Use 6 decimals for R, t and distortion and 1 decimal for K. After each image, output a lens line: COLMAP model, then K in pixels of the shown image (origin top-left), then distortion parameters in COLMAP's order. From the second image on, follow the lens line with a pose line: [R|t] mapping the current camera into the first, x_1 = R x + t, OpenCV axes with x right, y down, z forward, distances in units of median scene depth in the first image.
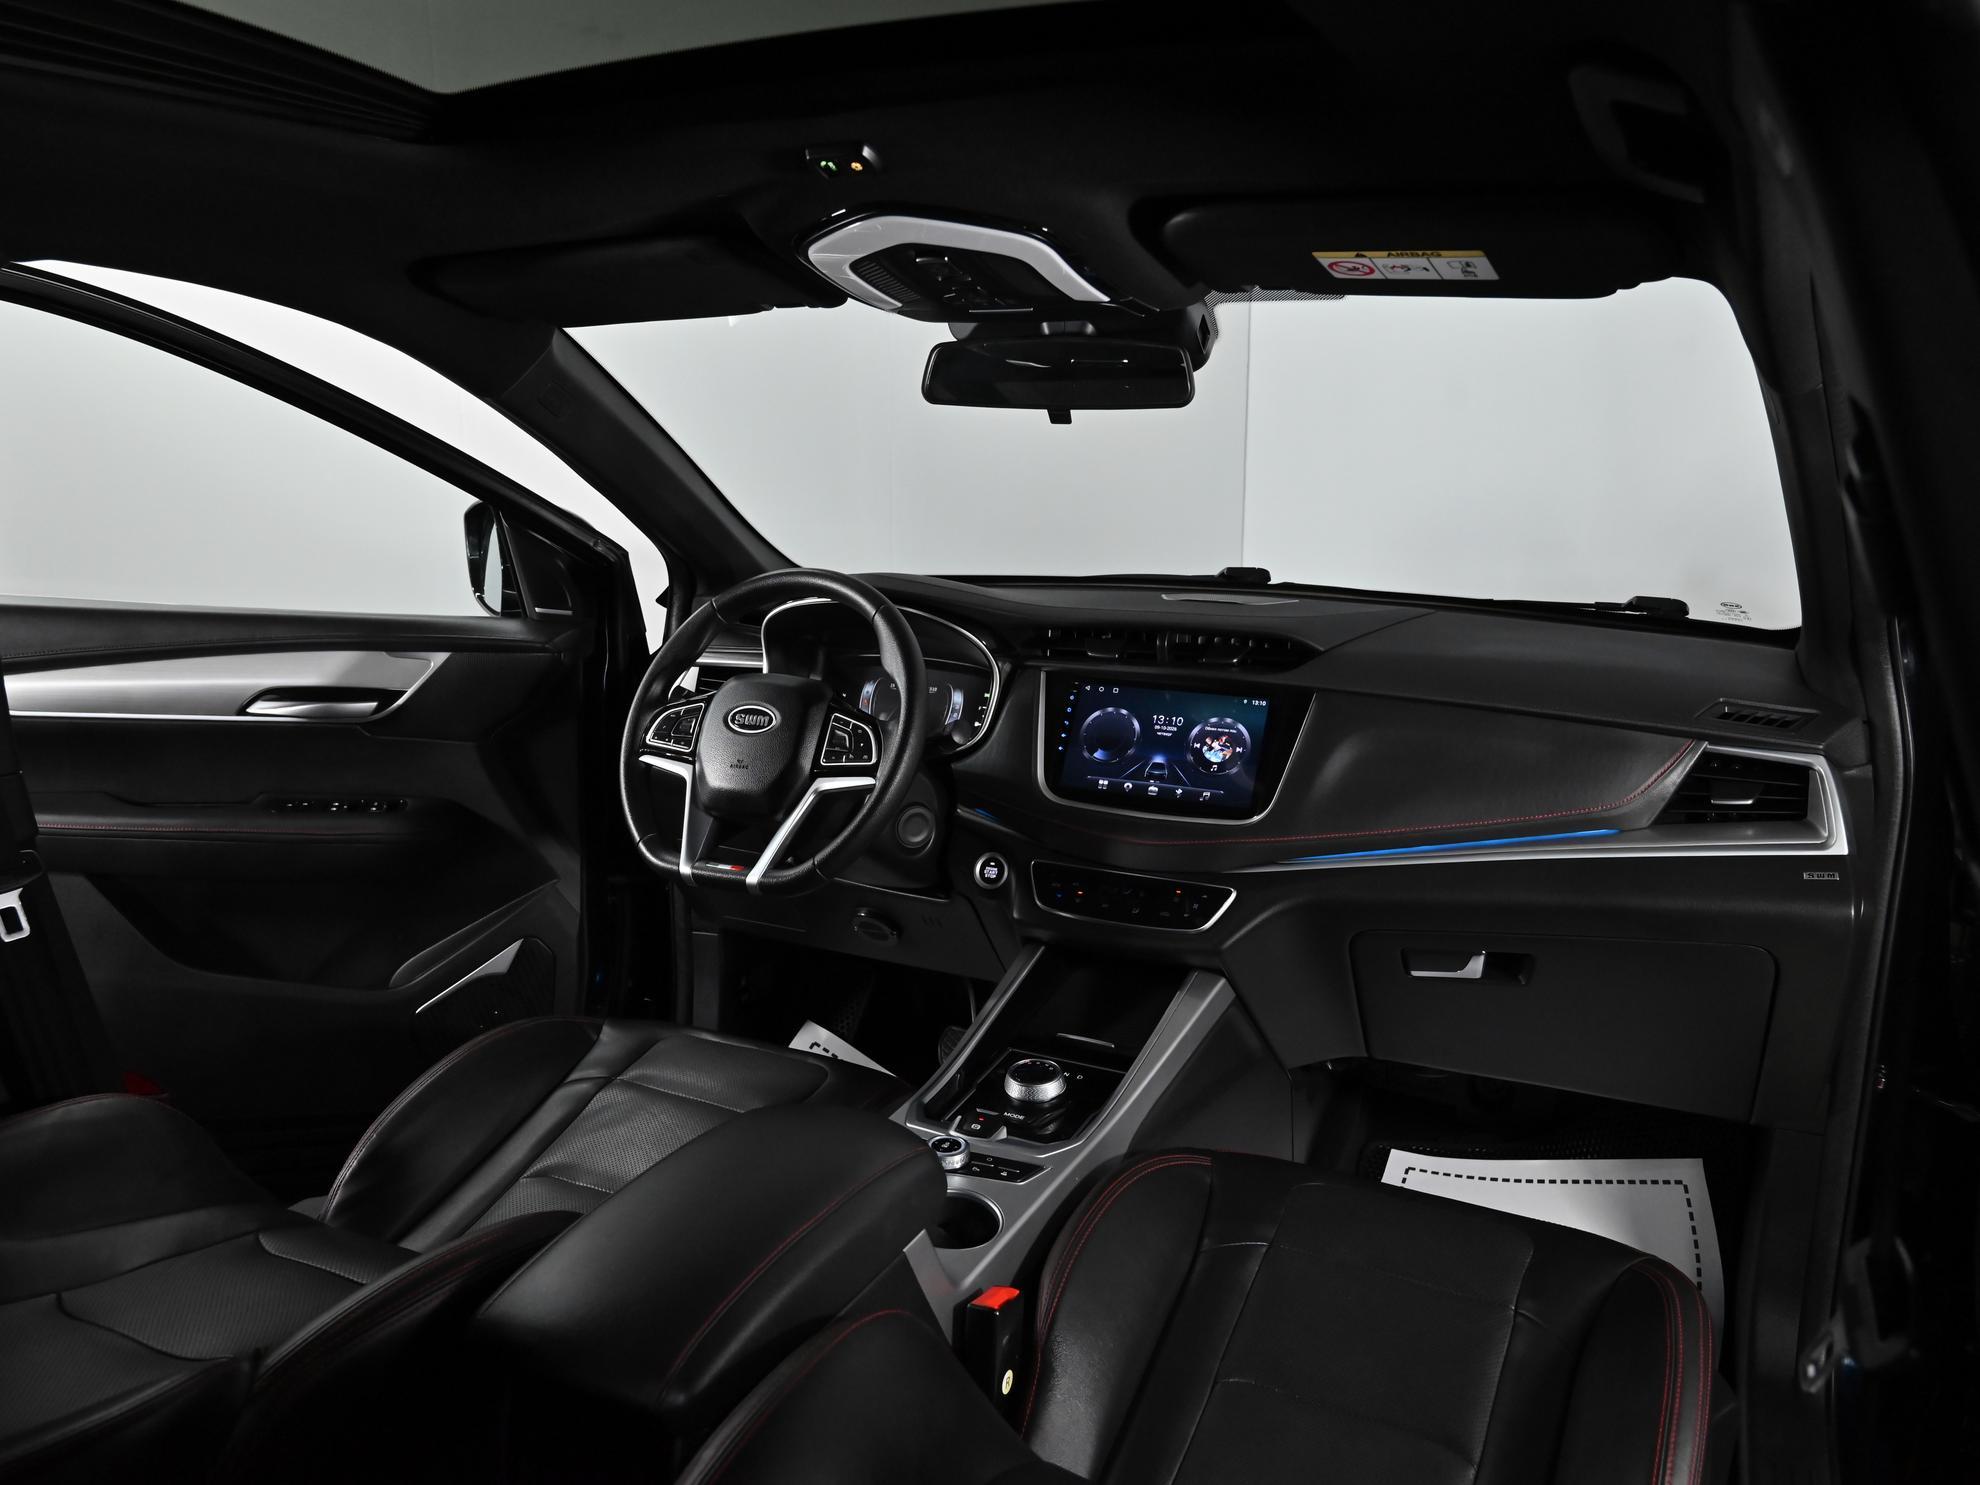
lens RADIAL K [[1452.3, 0, 990.0], [0, 1452.3, 742.5], [0, 0, 1]] dist [-0.002089, -0.000324]
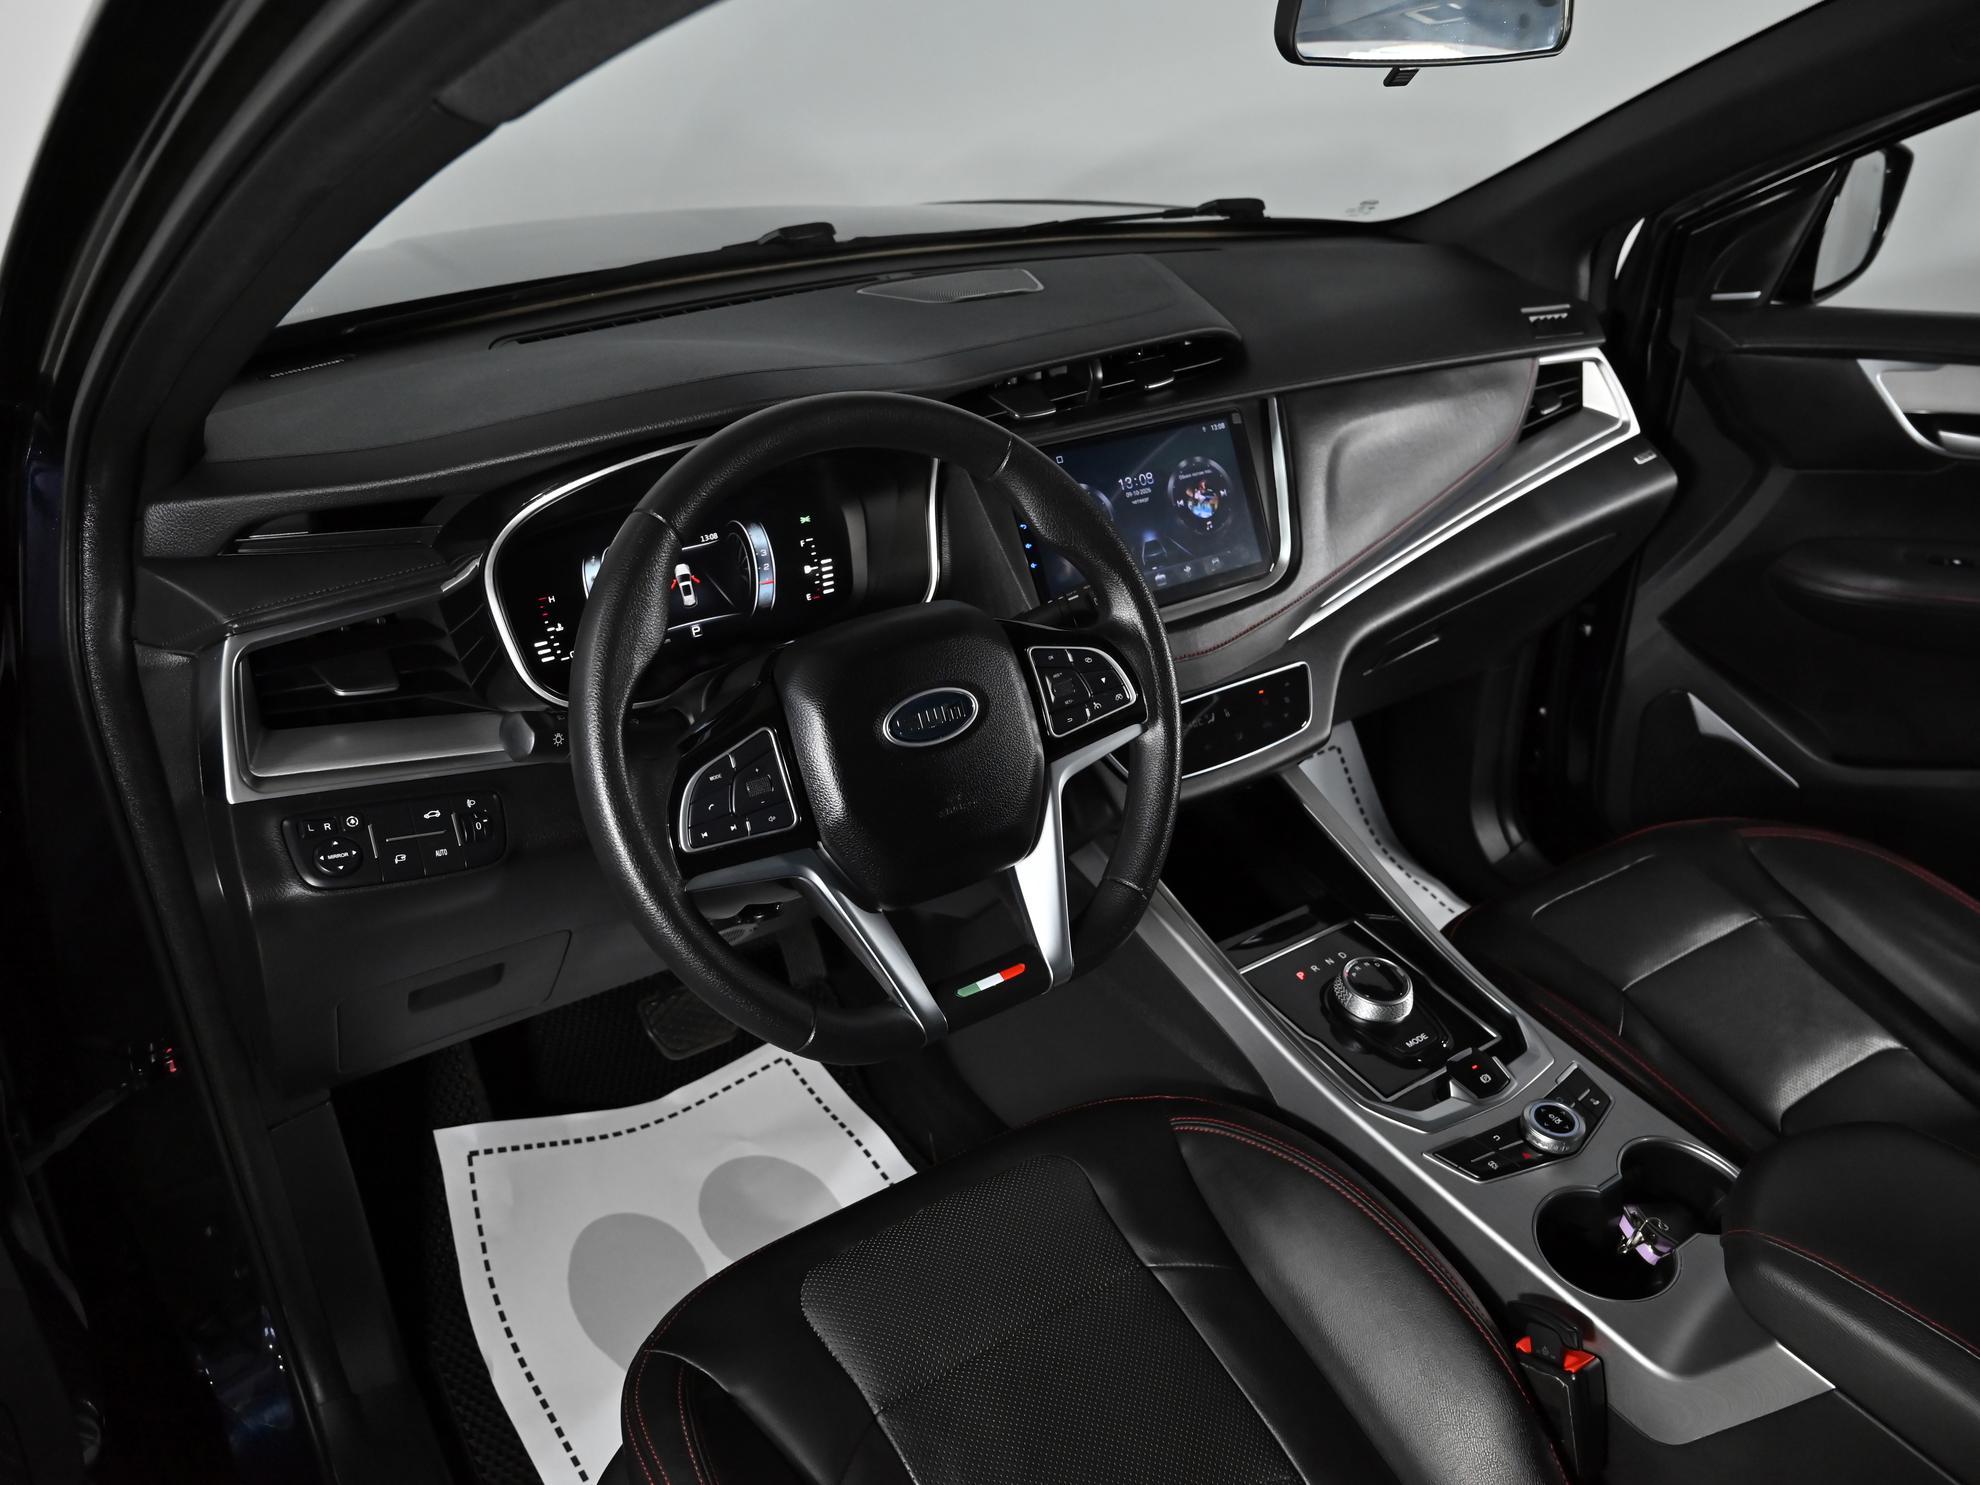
lens RADIAL K [[1452.3, 0, 990.0], [0, 1452.3, 742.5], [0, 0, 1]] dist [-0.002089, -0.000324]
pose [[0.518530, -0.424797, 0.742074, -0.523623], [0.166090, 0.901372, 0.399929, -0.204760], [-0.838773, -0.084124, 0.537943, 0.665639]]
